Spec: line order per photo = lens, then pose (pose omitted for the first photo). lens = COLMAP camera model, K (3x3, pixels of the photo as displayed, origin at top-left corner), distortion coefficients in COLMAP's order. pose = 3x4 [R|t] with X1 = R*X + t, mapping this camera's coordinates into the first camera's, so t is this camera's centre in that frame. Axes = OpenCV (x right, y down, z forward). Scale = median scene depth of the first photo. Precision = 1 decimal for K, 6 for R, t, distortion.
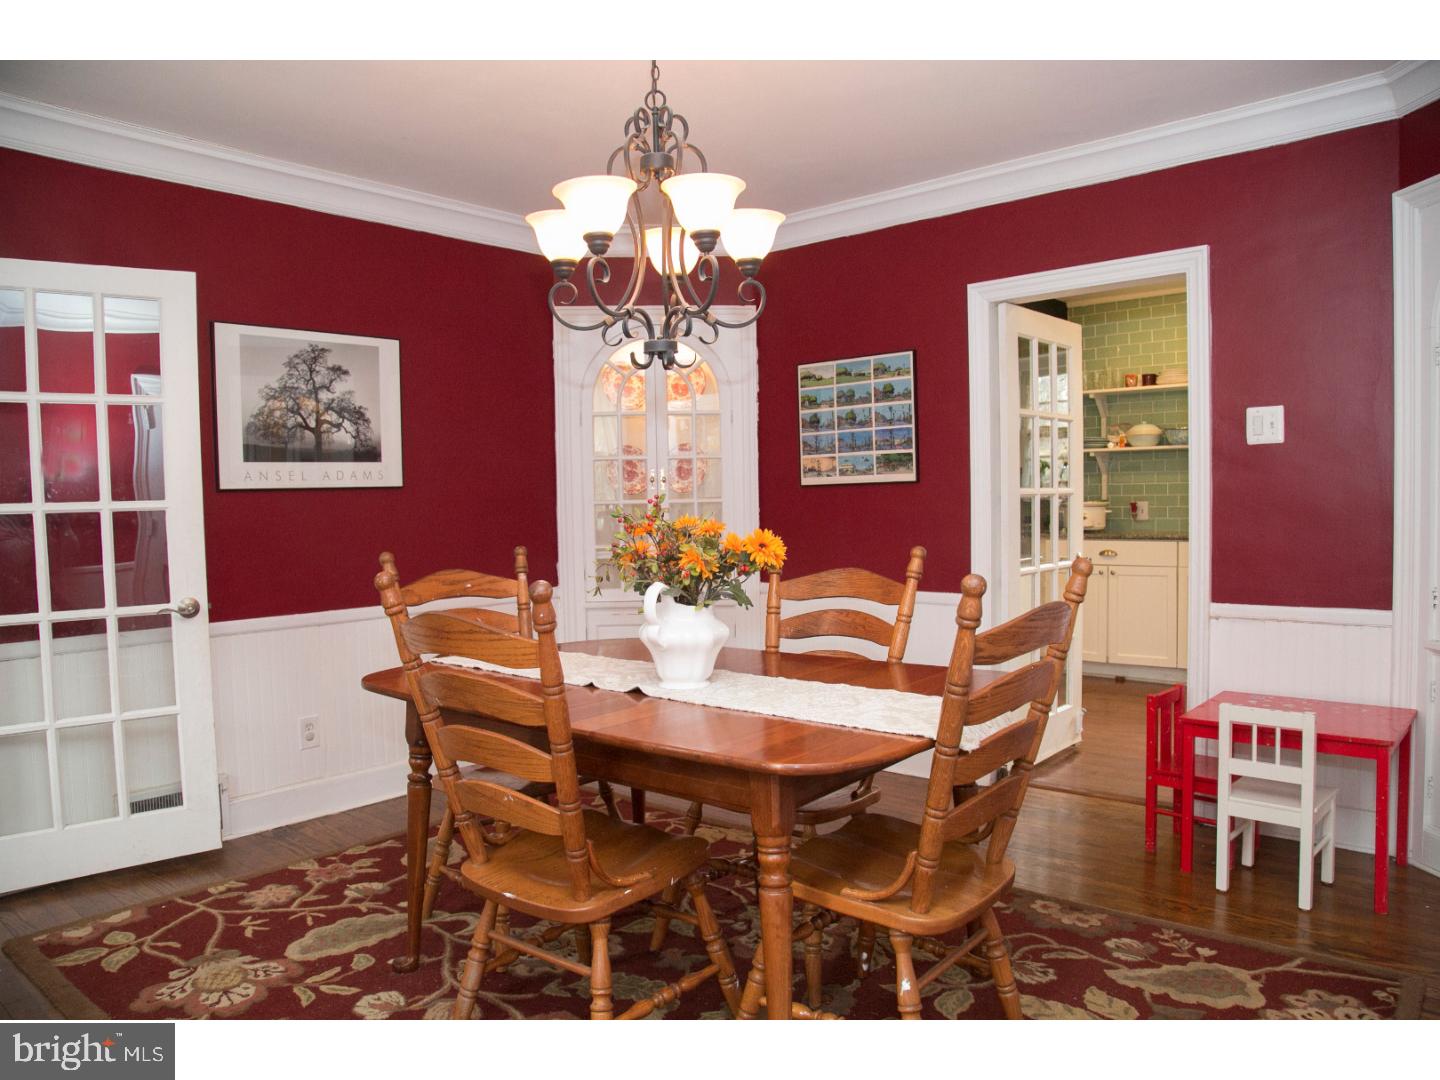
lens RADIAL K [[981.1, 0, 720.0], [0, 981.1, 540.0], [0, 0, 1]] dist [-0.127984, 0.079851]
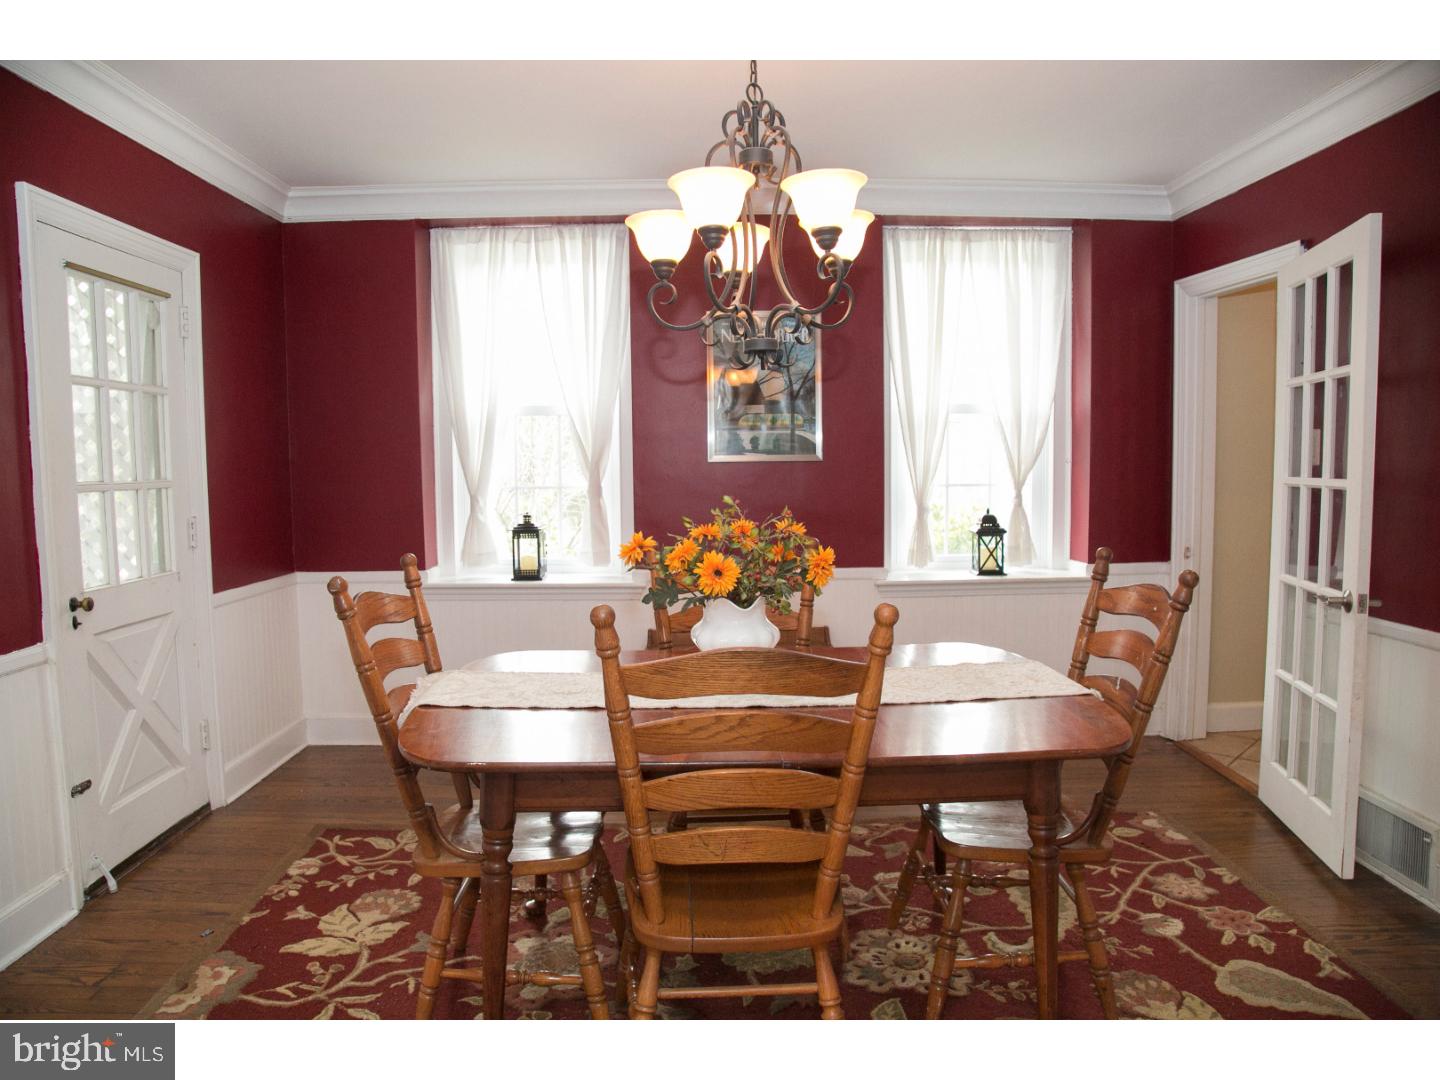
lens RADIAL K [[981.1, 0, 720.0], [0, 981.1, 540.0], [0, 0, 1]] dist [-0.127984, 0.079851]
pose [[-0.755497, 0.073628, -0.651002, 0.503463], [-0.005229, 0.992956, 0.118371, -0.095721], [0.655131, 0.092834, -0.749790, 1.399213]]
